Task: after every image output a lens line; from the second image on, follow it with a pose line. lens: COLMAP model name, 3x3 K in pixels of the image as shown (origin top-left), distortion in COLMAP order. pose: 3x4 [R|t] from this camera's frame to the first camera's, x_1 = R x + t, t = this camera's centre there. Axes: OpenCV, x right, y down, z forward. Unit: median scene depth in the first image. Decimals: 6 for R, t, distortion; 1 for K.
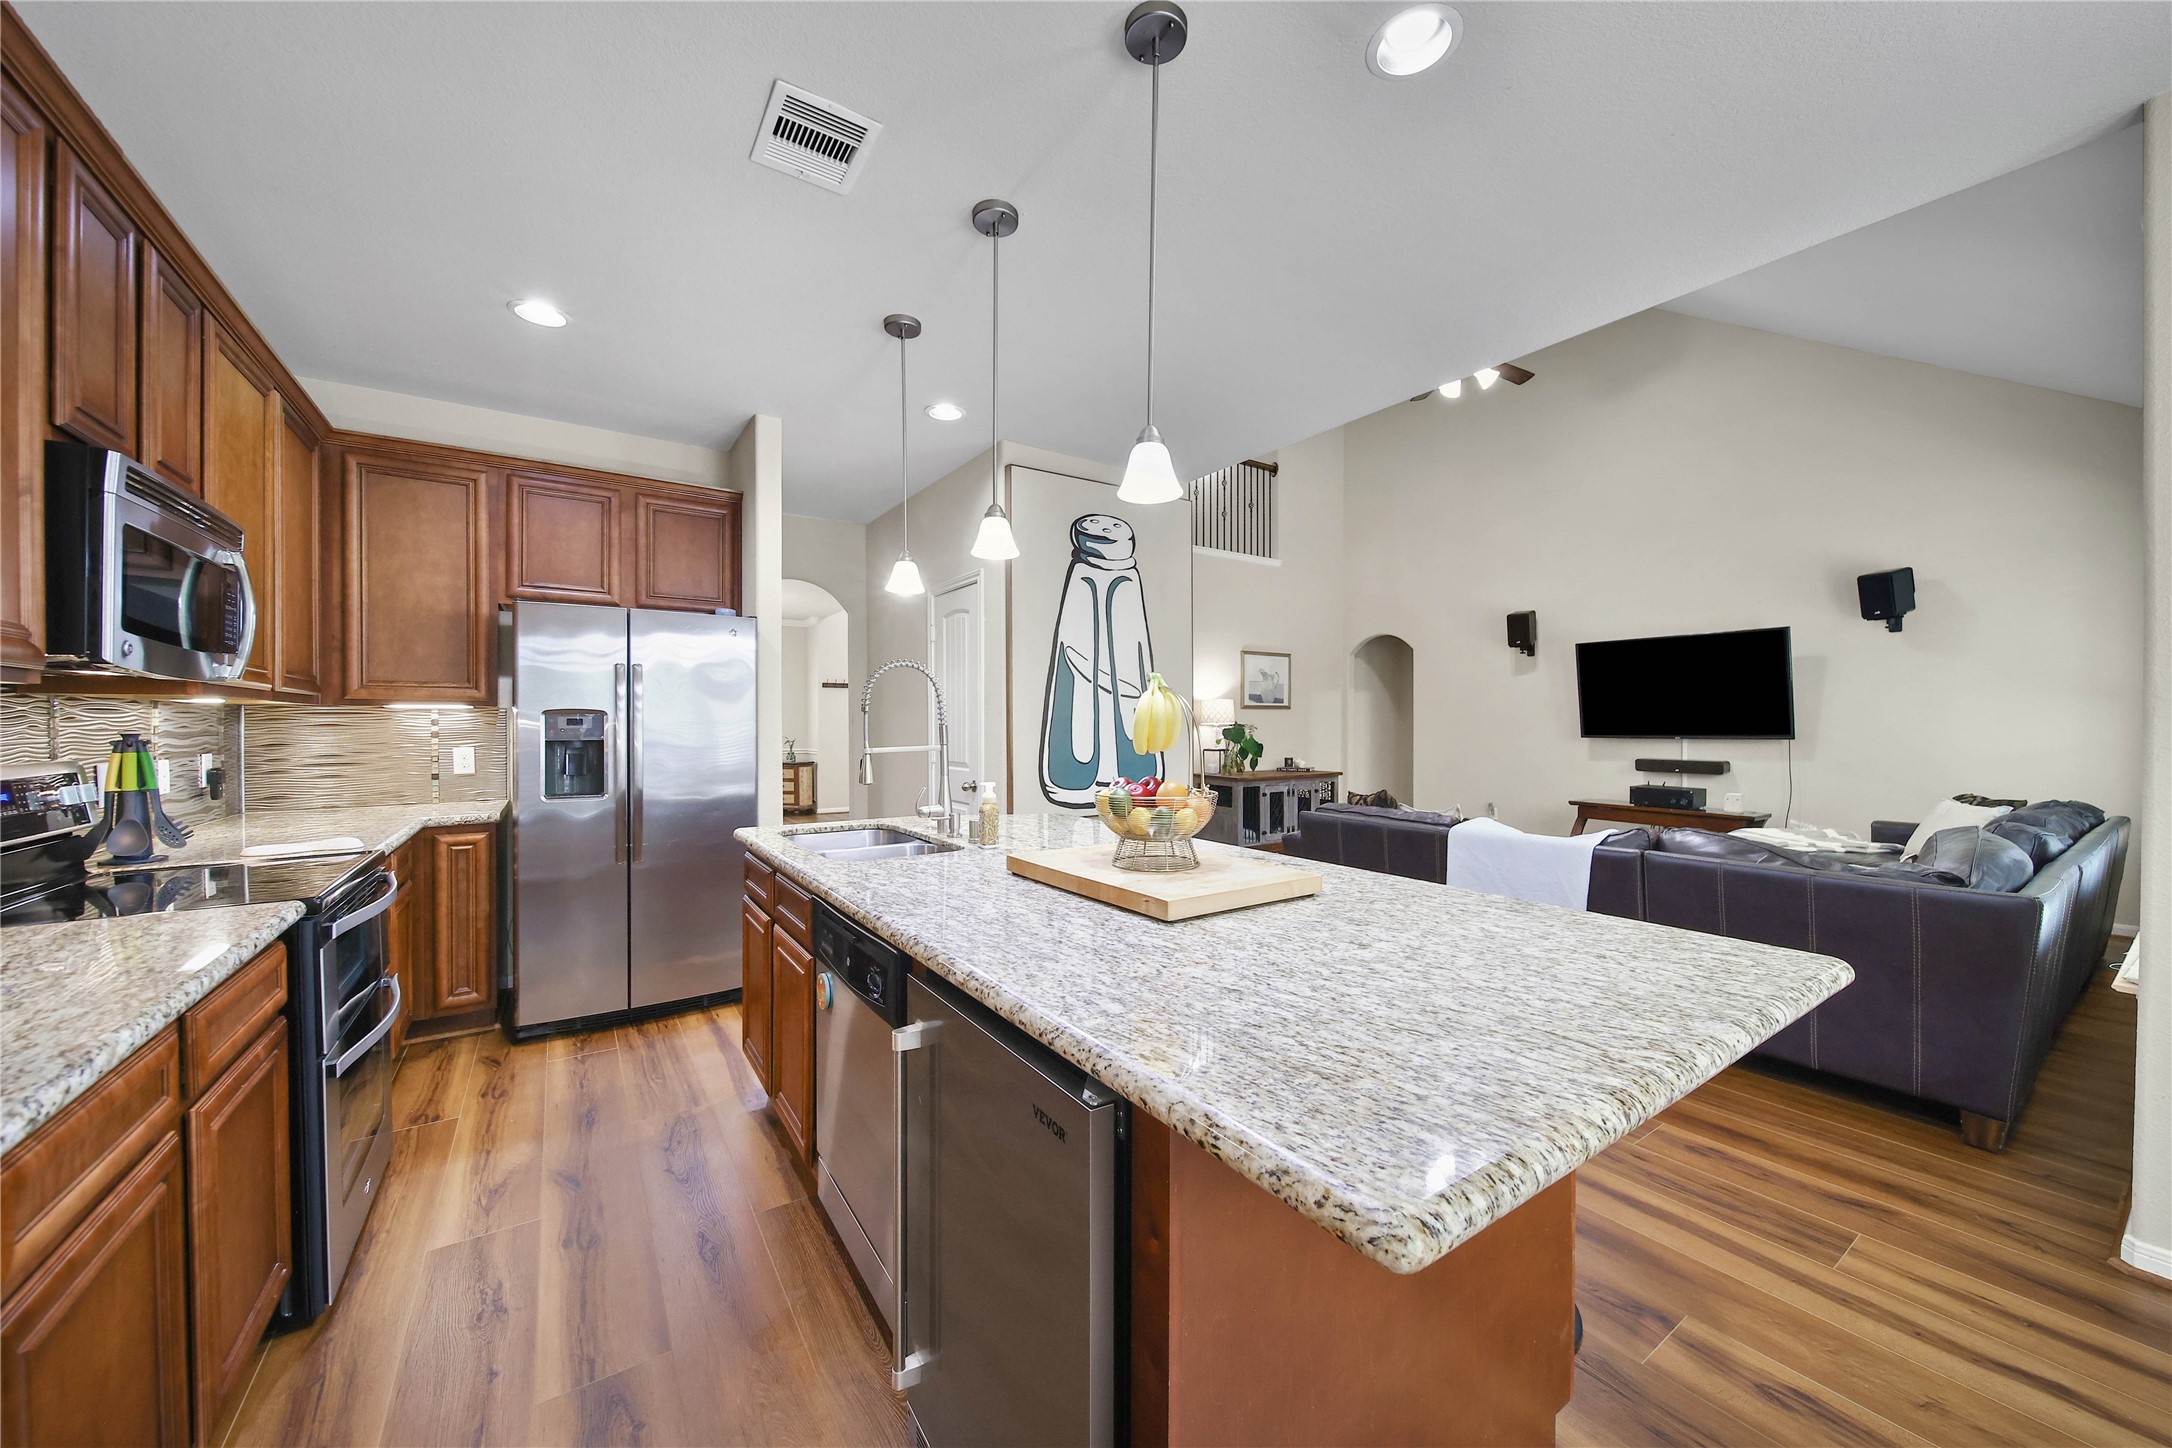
lens RADIAL K [[790.2, 0, 1092.1], [0, 790.2, 720.0], [0, 0, 1]] dist [-0.002968, -0.001182]
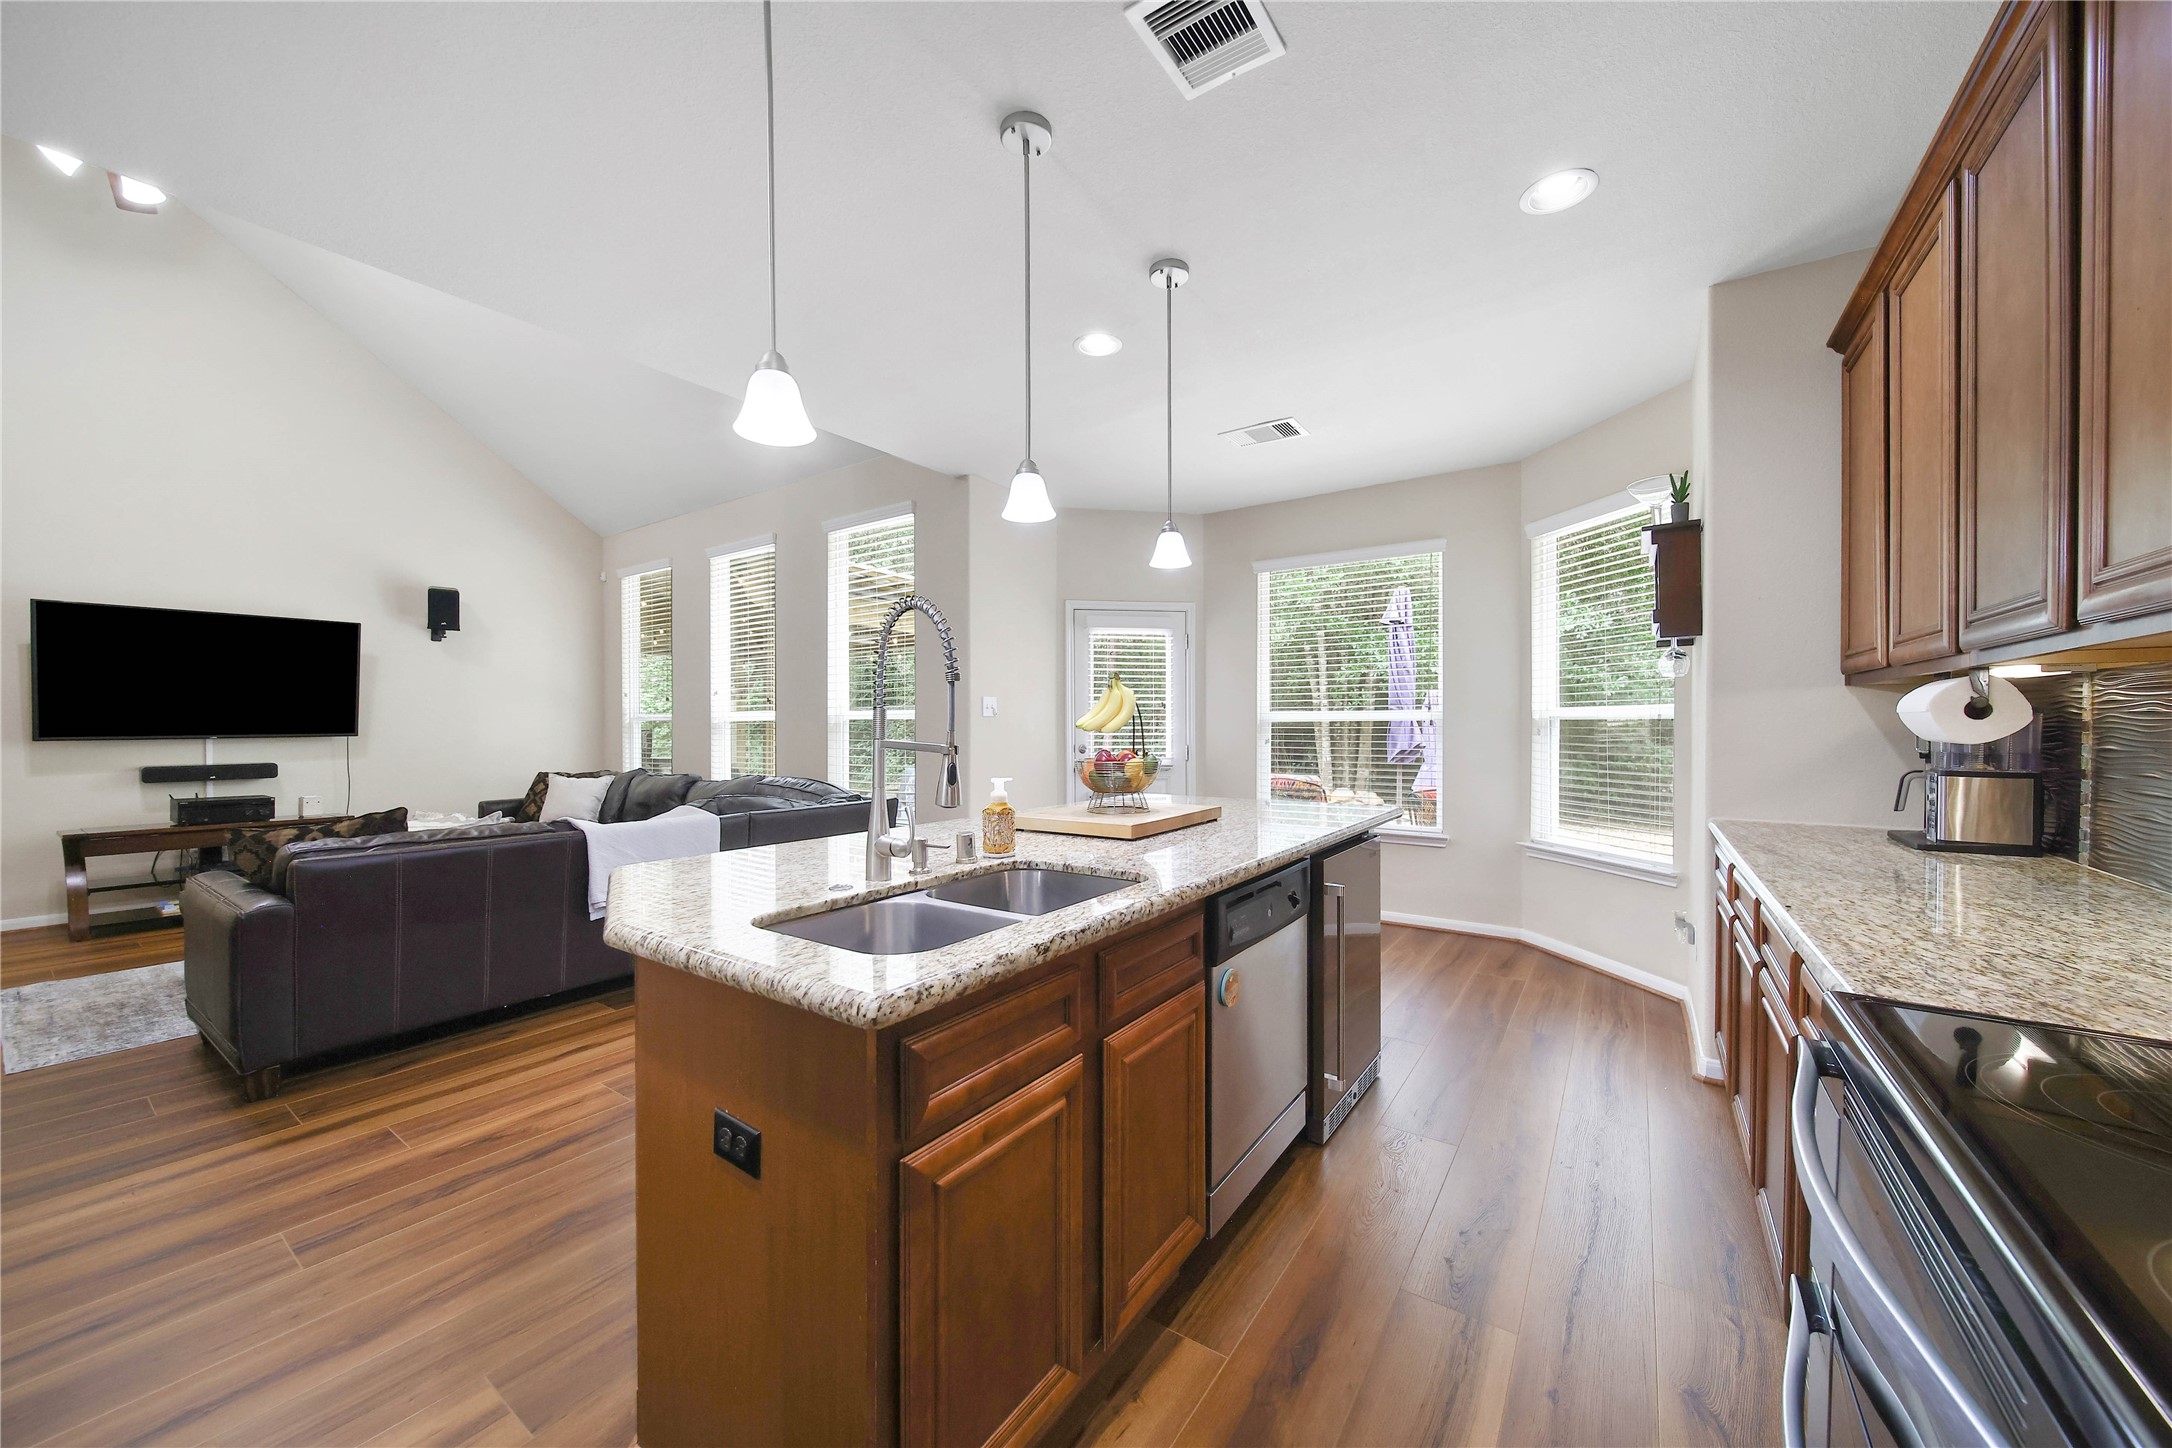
lens RADIAL K [[790.2, 0, 1088.0], [0, 790.2, 732.9], [0, 0, 1]] dist [-0.002968, -0.001182]
pose [[-0.350644, -0.017716, 0.936341, -0.367079], [-0.003501, 0.999839, 0.017606, 0.000185], [-0.936502, 0.002895, -0.350649, 0.468580]]
